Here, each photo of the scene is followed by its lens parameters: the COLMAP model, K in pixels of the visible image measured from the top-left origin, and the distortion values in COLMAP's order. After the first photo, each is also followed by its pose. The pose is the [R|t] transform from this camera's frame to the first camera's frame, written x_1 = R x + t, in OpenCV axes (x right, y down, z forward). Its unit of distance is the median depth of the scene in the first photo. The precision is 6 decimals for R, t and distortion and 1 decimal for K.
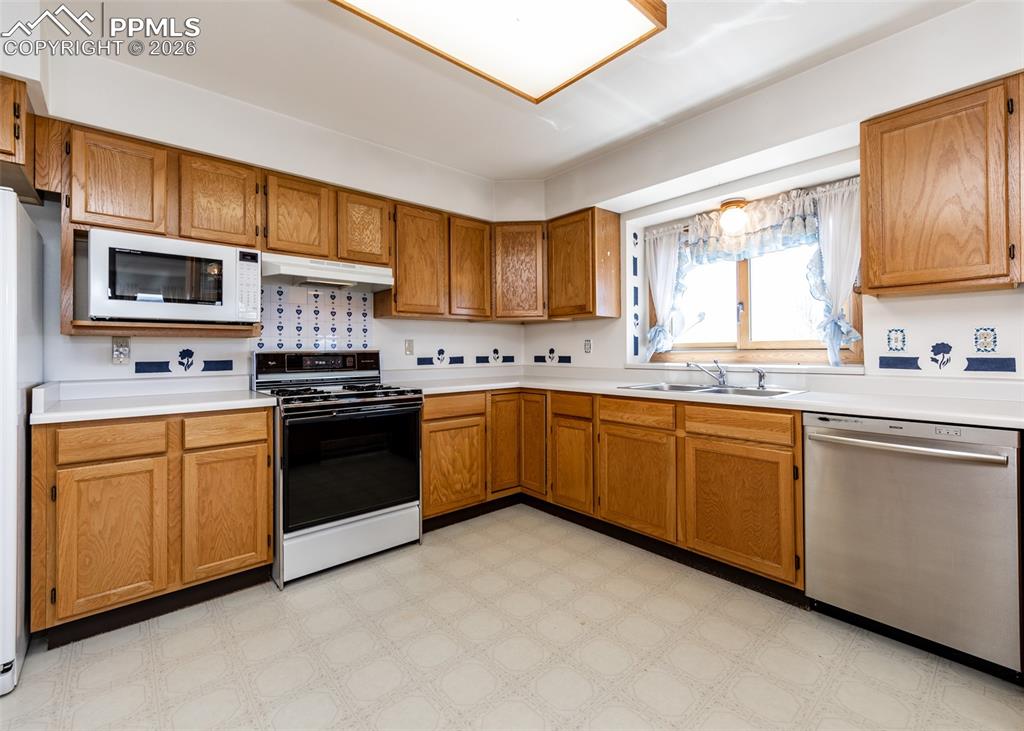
lens RADIAL K [[454.5, 0, 514.5], [0, 454.5, 344.2], [0, 0, 1]] dist [0.010933, 0.000217]
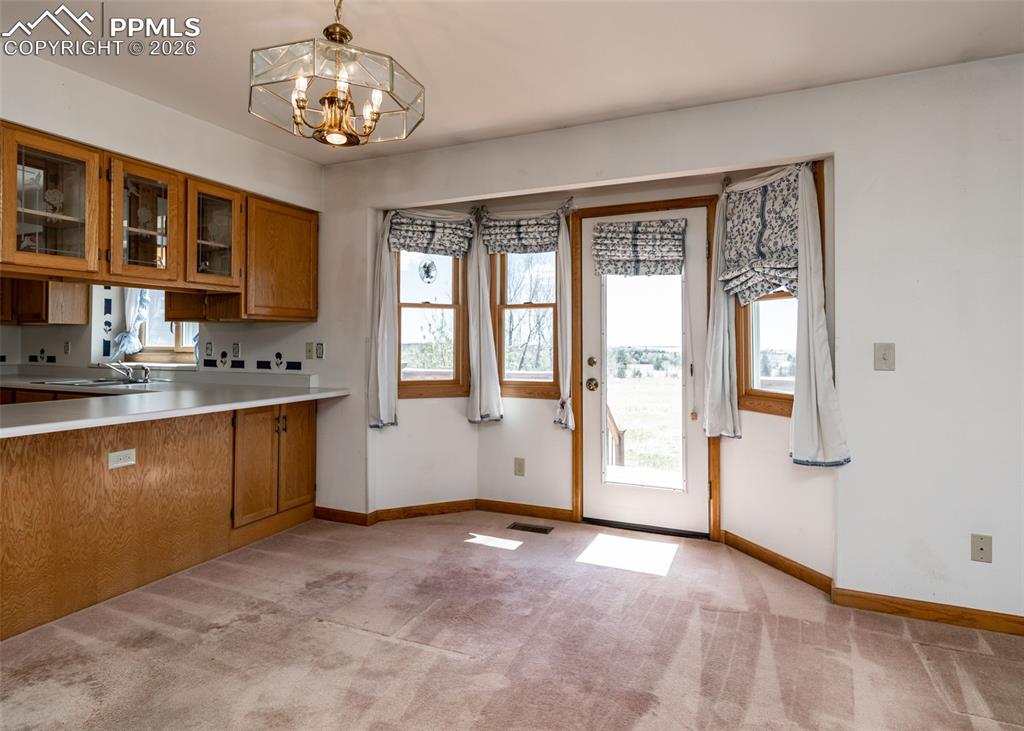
lens RADIAL K [[562.5, 0, 518.4], [0, 562.5, 330.2], [0, 0, 1]] dist [0.000961, 0.000910]
pose [[0.906630, 0.023054, 0.421297, 0.850060], [-0.018709, 0.999721, -0.014445, -0.058289], [-0.421513, 0.005214, 0.906808, -1.088687]]
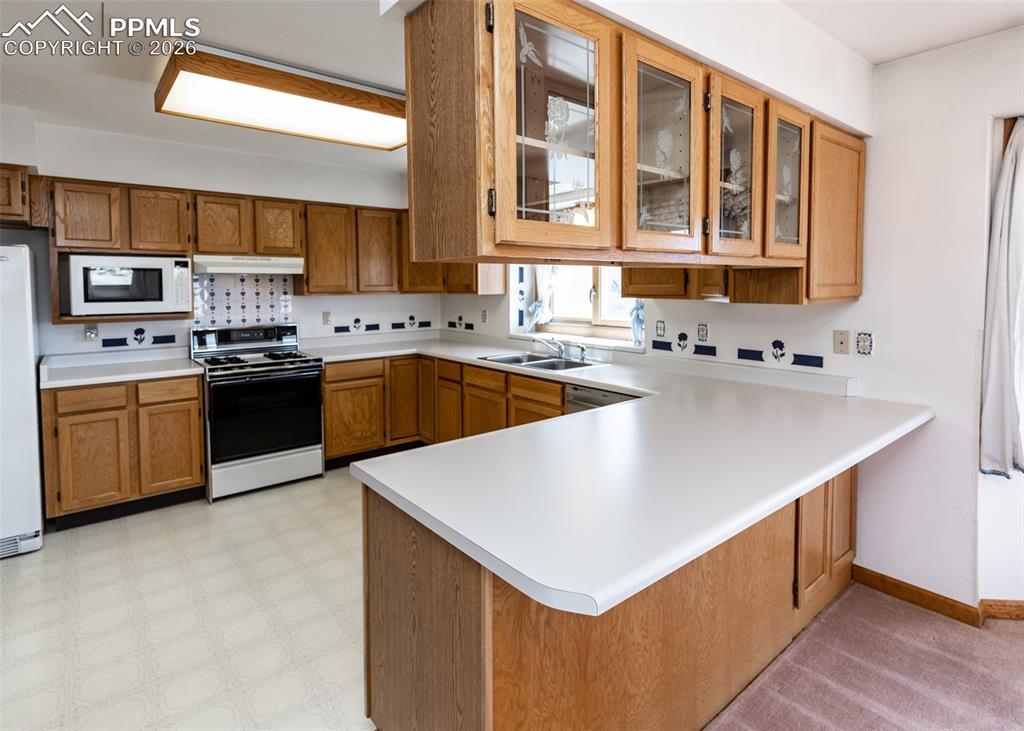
lens RADIAL K [[531.5, 0, 508.0], [0, 531.5, 307.2], [0, 0, 1]] dist [0.017796, -0.000147]
pose [[0.999474, 0.006337, -0.031791, 0.377290], [-0.004573, 0.998462, 0.055243, -0.133938], [0.032092, -0.055068, 0.997967, -0.484286]]
